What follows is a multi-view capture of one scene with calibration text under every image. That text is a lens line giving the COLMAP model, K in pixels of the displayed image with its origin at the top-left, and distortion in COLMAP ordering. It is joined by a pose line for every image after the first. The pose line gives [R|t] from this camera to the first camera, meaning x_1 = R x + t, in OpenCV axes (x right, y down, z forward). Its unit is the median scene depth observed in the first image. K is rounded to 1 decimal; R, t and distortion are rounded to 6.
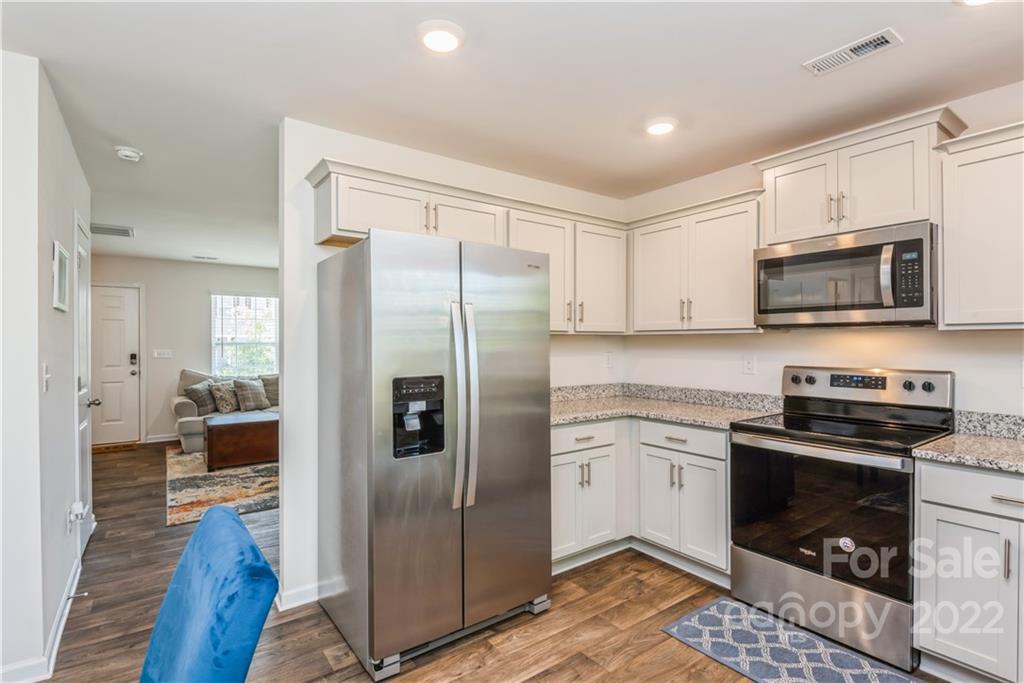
lens RADIAL K [[498.4, 0, 510.4], [0, 498.4, 342.3], [0, 0, 1]] dist [0.018323, -0.019842]
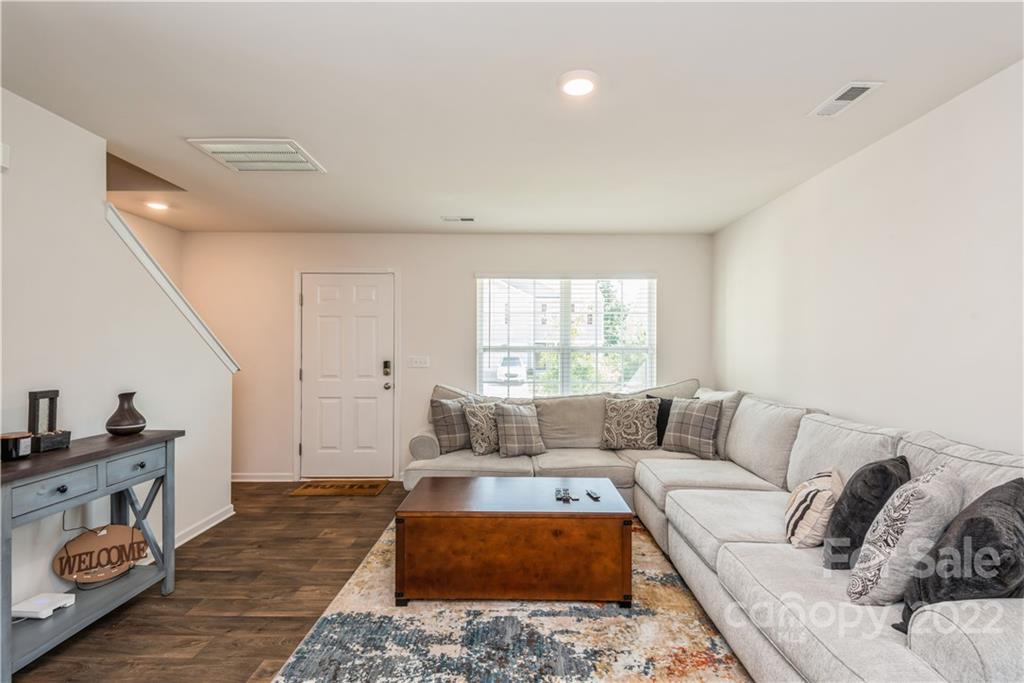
lens RADIAL K [[481.8, 0, 508.5], [0, 481.8, 342.1], [0, 0, 1]] dist [0.010537, -0.008860]
pose [[0.807105, -0.002747, -0.590402, -0.468138], [-0.002992, 0.999957, -0.008743, 0.000951], [0.590401, 0.008823, 0.807062, 1.390272]]
